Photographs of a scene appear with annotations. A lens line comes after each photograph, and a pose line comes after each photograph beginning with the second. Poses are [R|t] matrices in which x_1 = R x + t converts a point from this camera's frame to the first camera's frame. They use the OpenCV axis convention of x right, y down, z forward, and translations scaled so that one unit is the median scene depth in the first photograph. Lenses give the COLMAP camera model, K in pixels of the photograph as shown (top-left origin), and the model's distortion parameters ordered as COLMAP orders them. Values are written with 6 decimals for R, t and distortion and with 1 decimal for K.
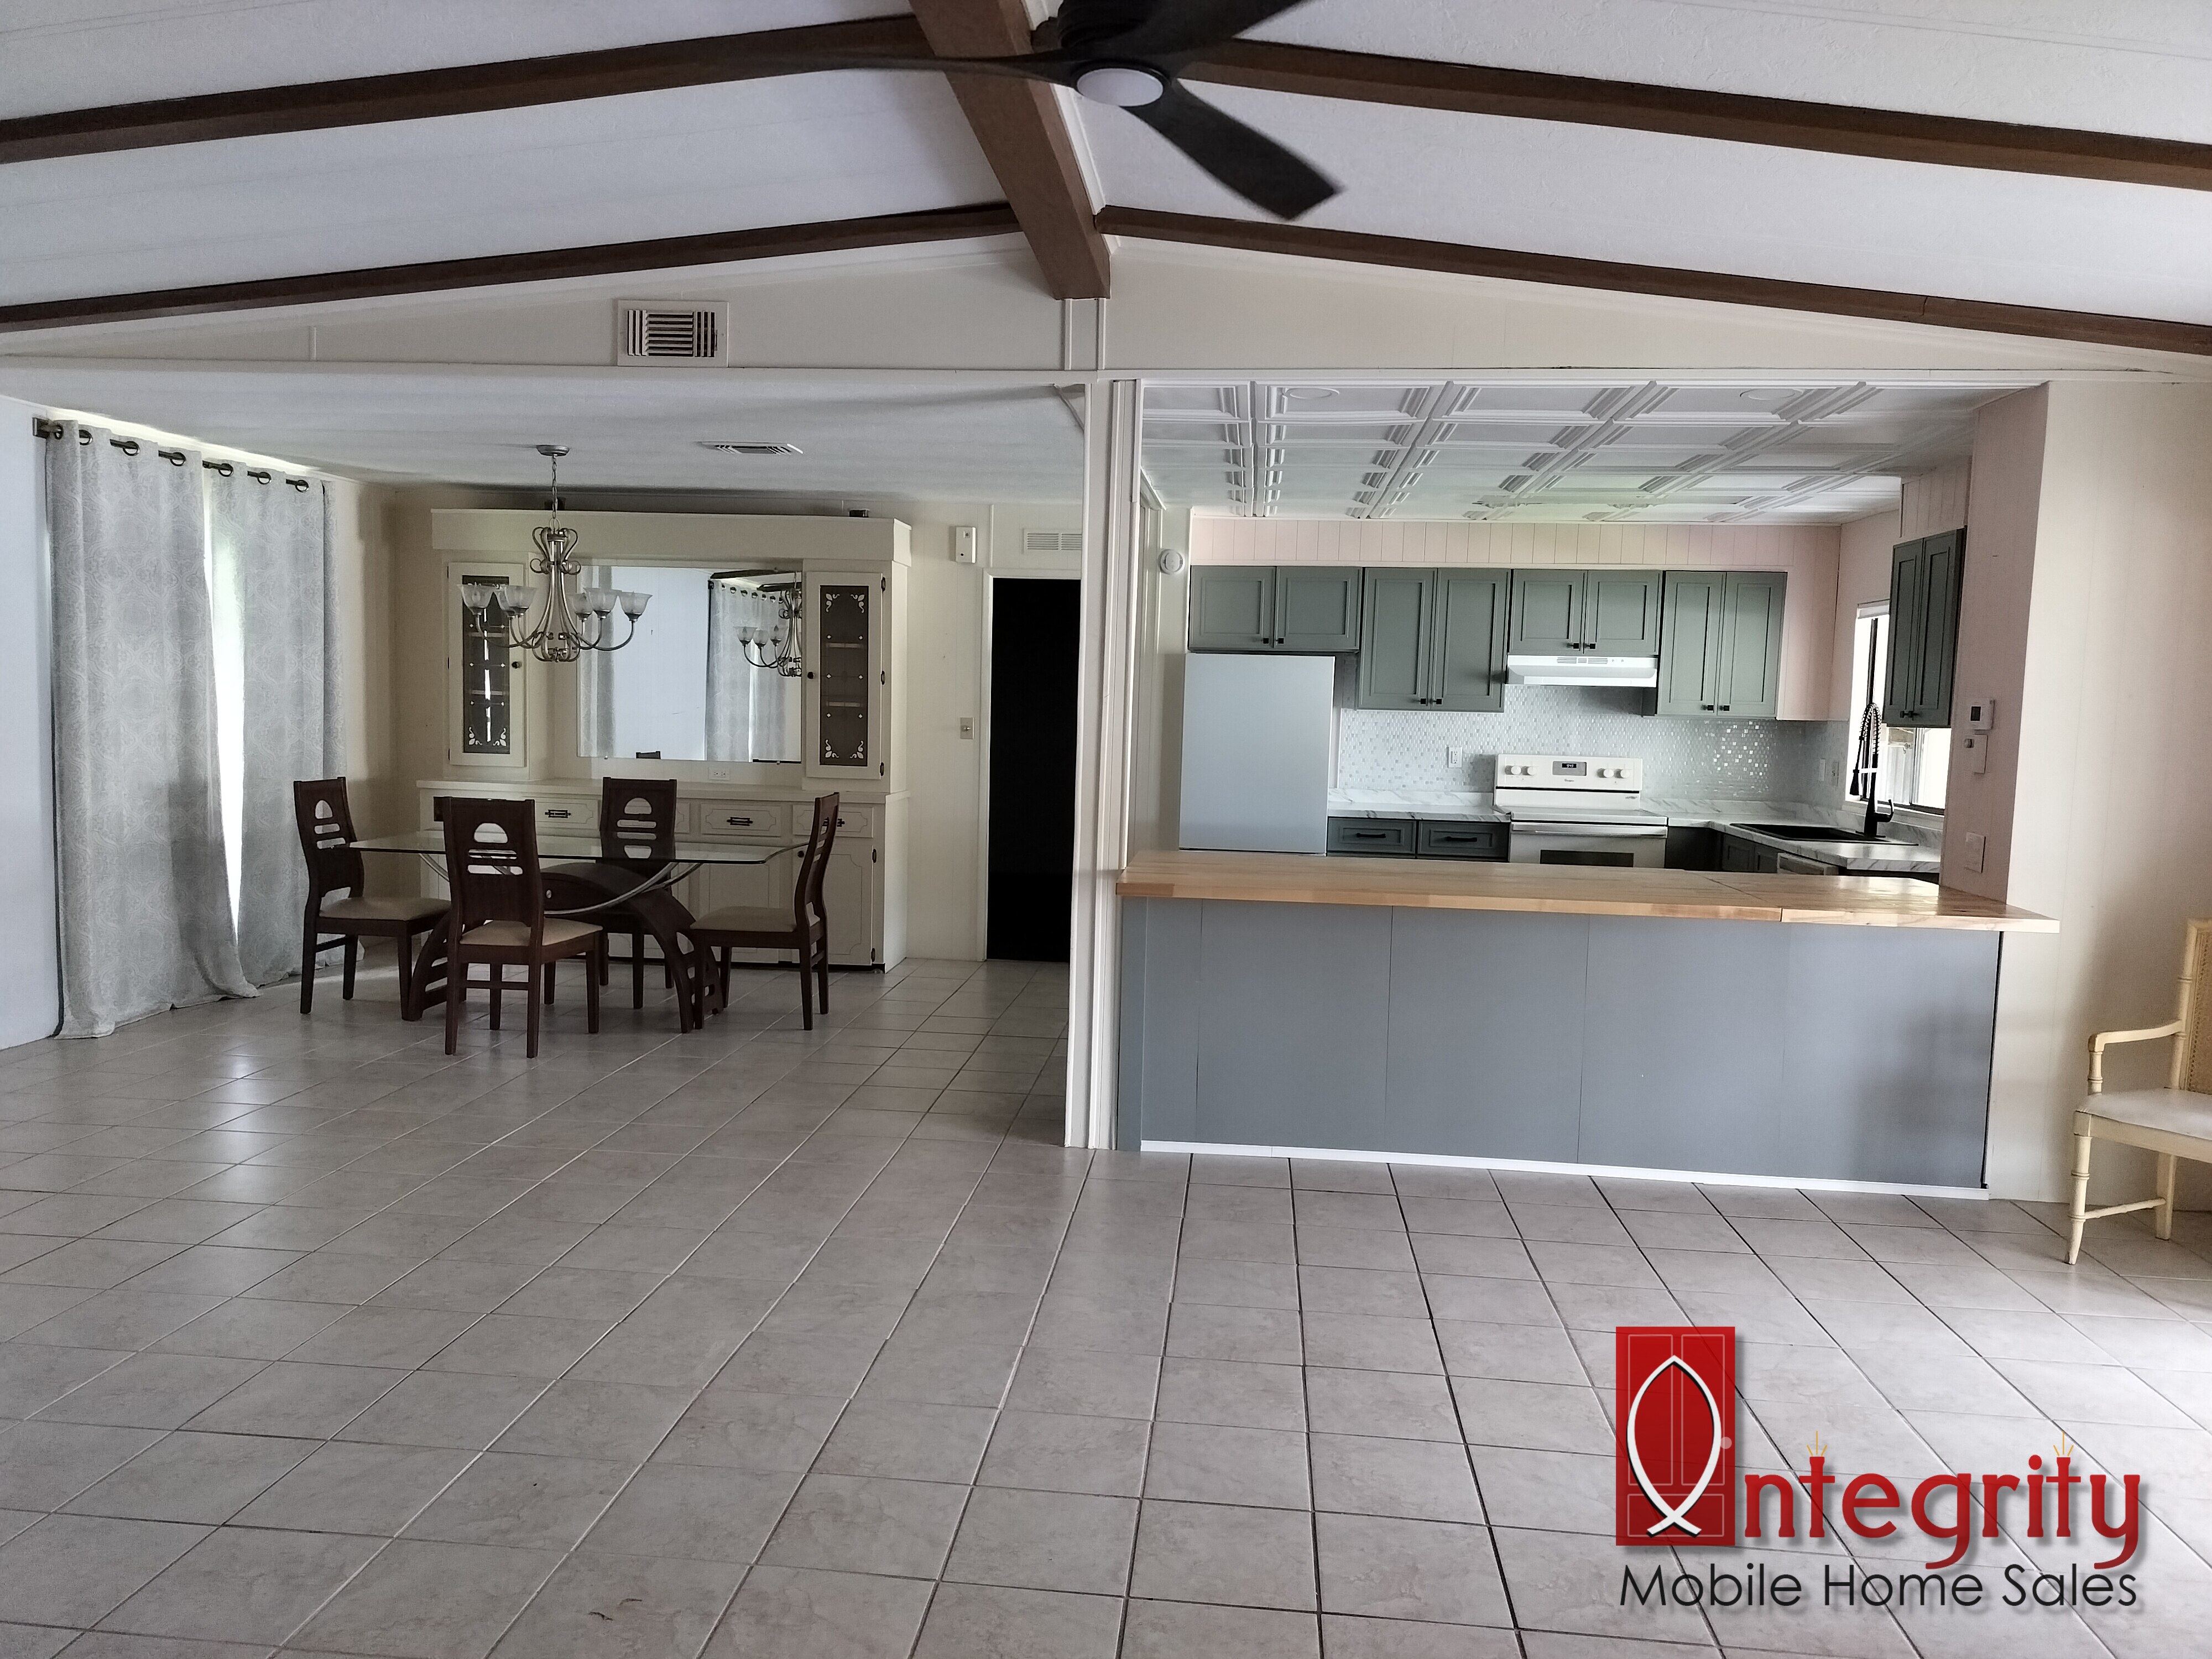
lens RADIAL K [[1548.6, 0, 1114.0], [0, 1548.6, 830.3], [0, 0, 1]] dist [0.071430, -0.088945]
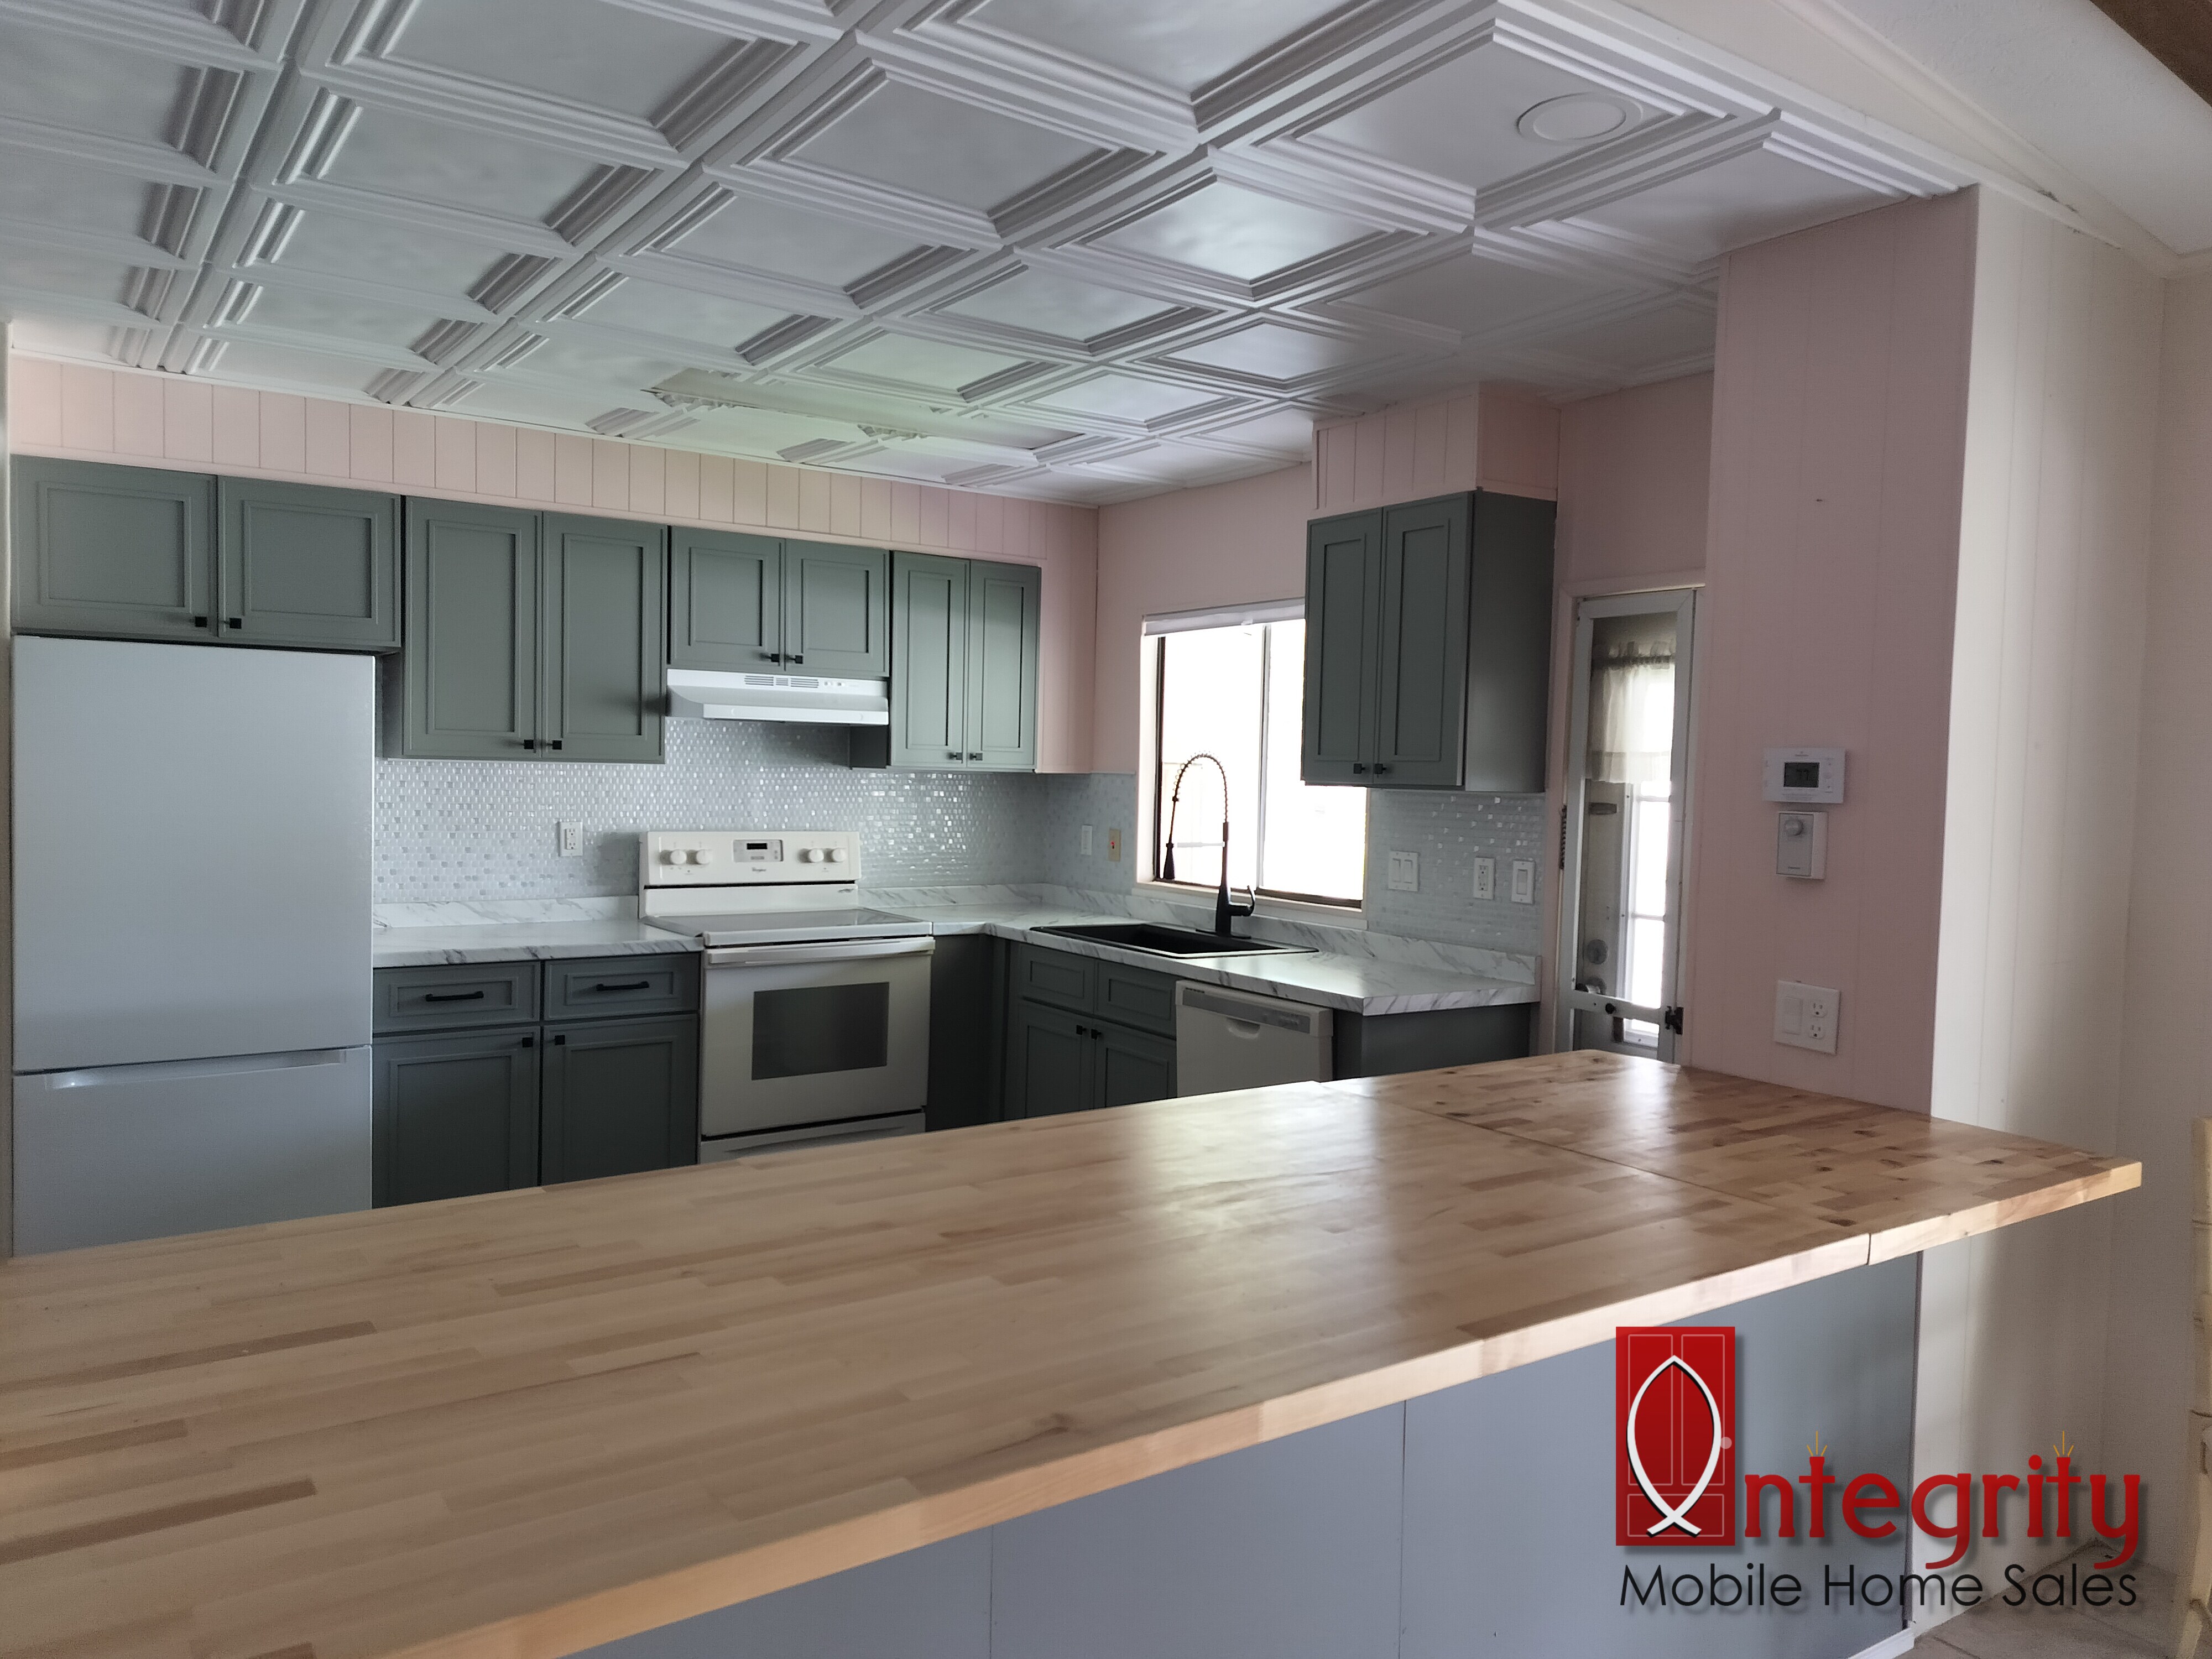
lens RADIAL K [[1548.6, 0, 1114.0], [0, 1548.6, 830.3], [0, 0, 1]] dist [0.071430, -0.088945]
pose [[0.765205, -0.034308, 0.642872, -0.004114], [0.050144, 0.998722, -0.006388, -0.037837], [-0.641831, 0.037125, 0.765947, 0.432853]]
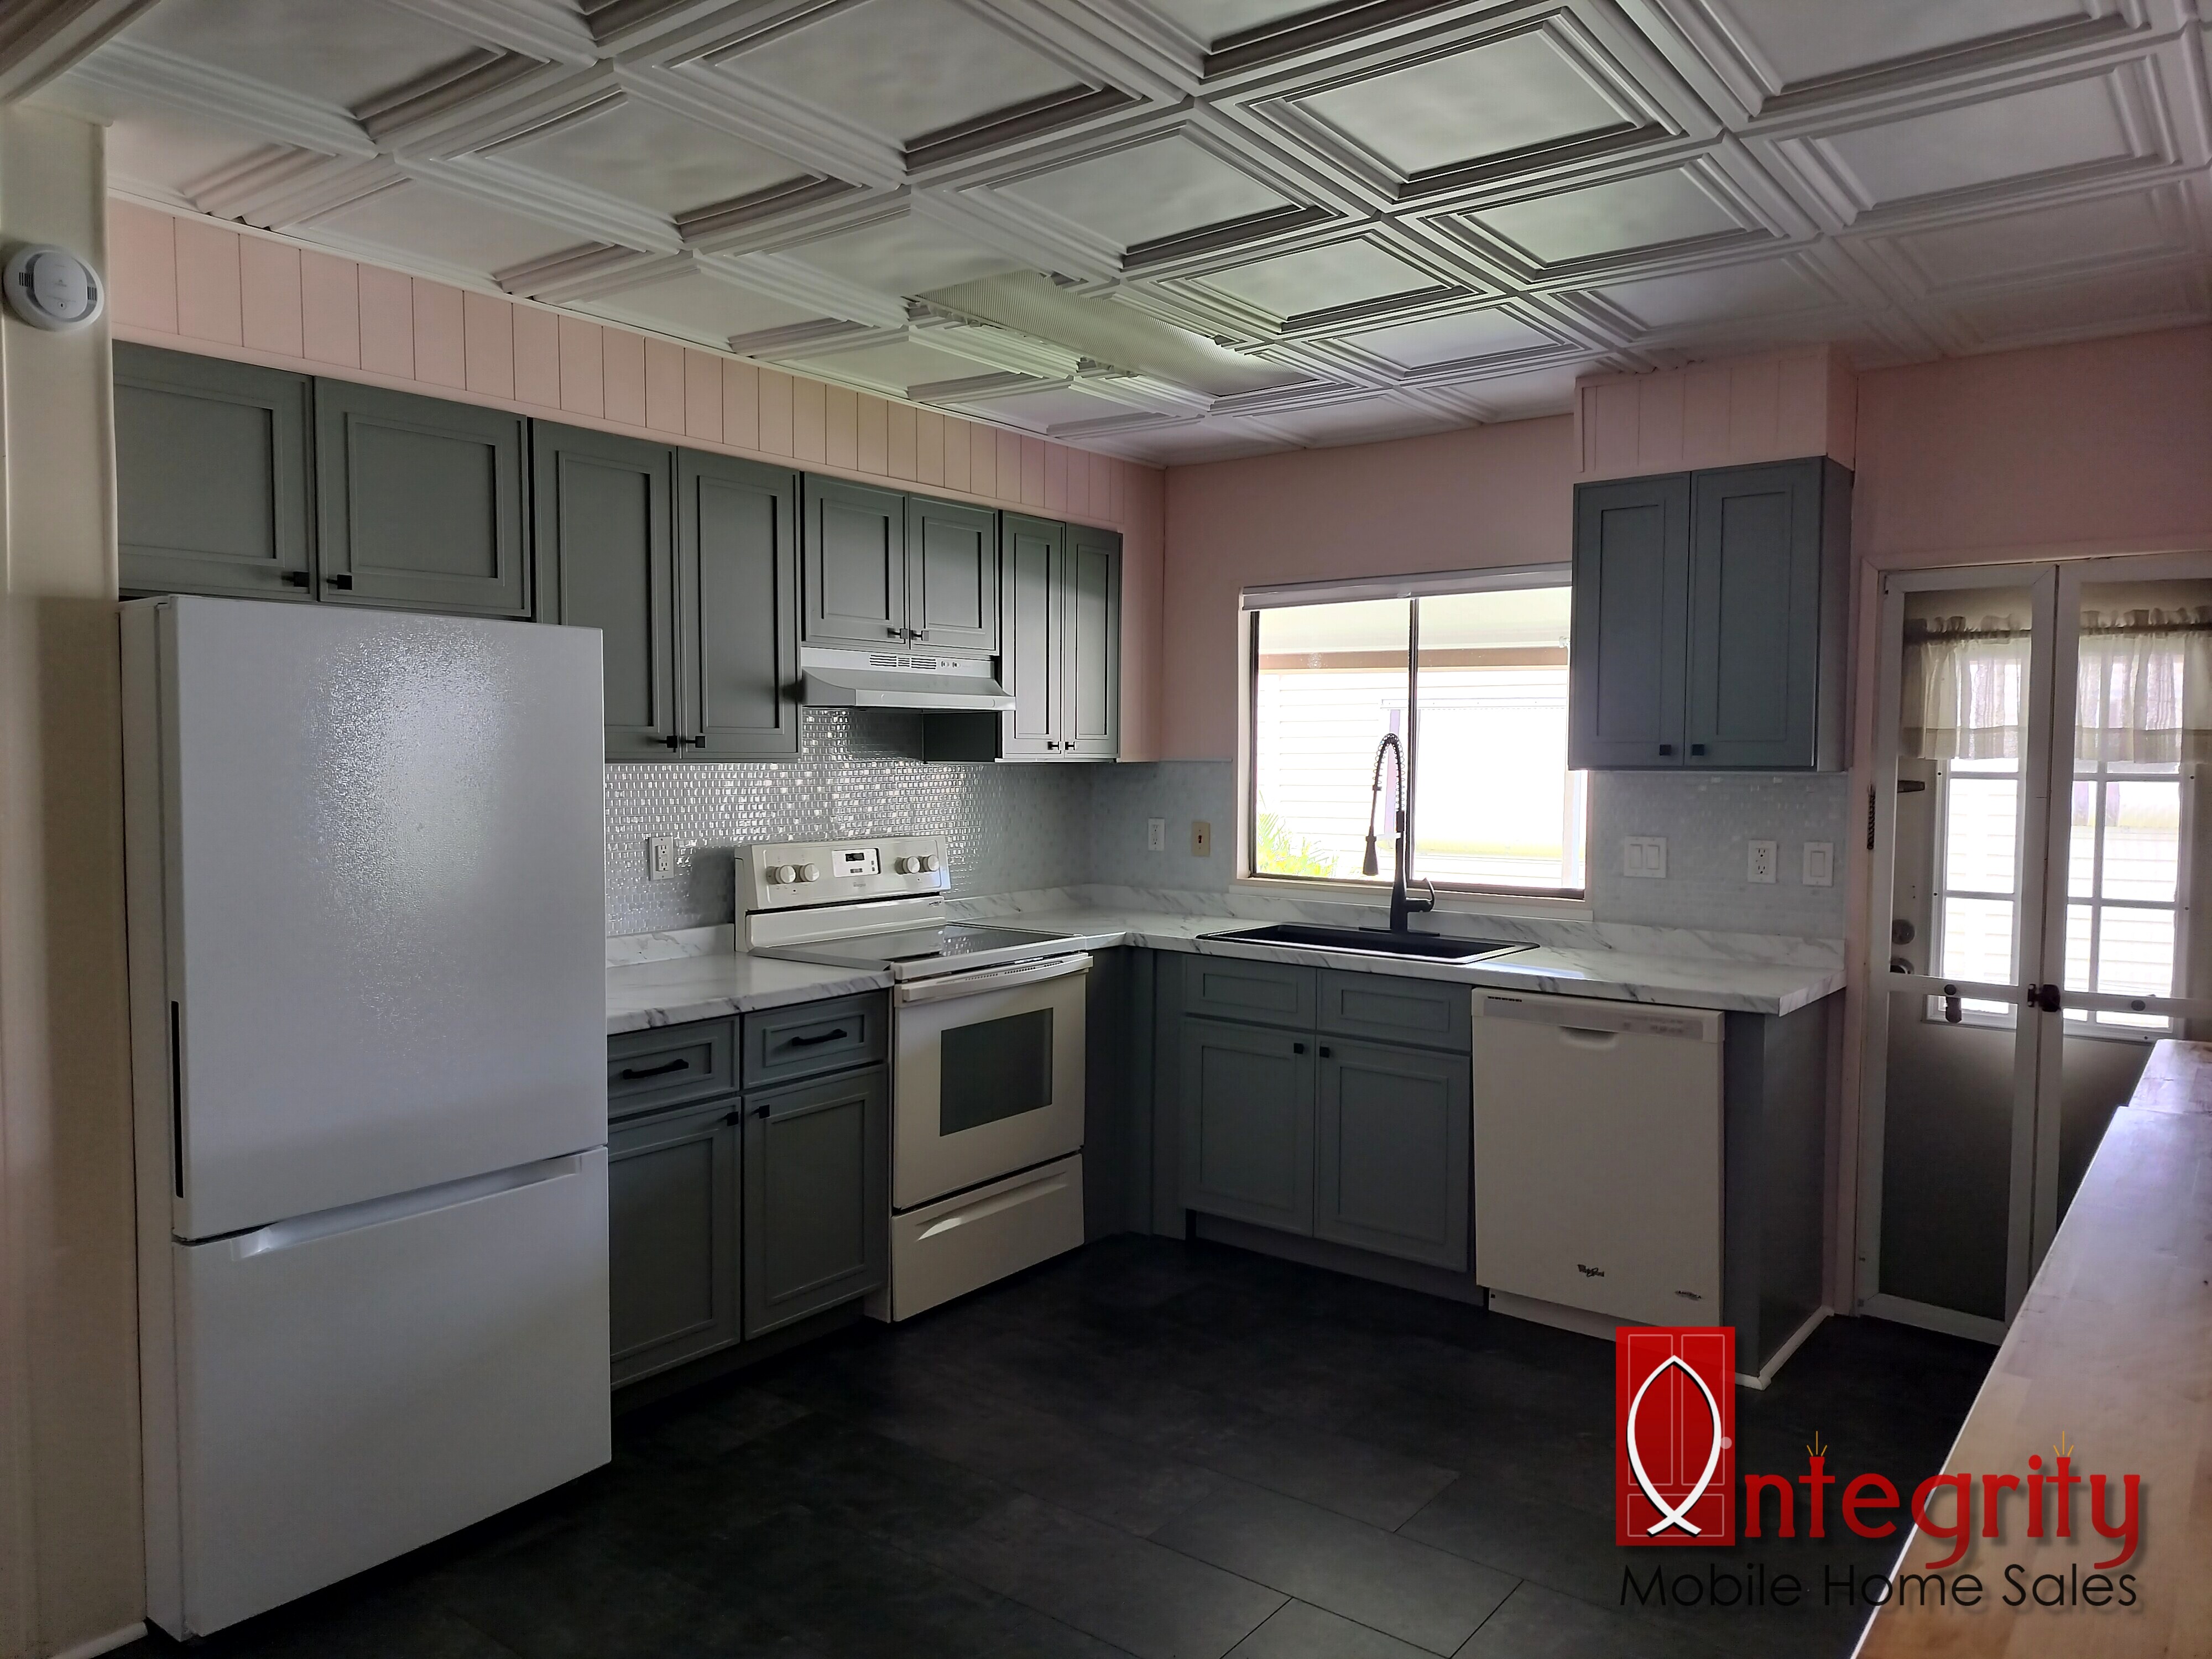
lens RADIAL K [[1510.4, 0, 1085.4], [0, 1510.4, 836.4], [0, 0, 1]] dist [0.013373, -0.000816]
pose [[0.542355, -0.070306, 0.837203, -0.103130], [0.081472, 0.996197, 0.030879, -0.060014], [-0.836190, 0.051461, 0.546020, 0.669307]]
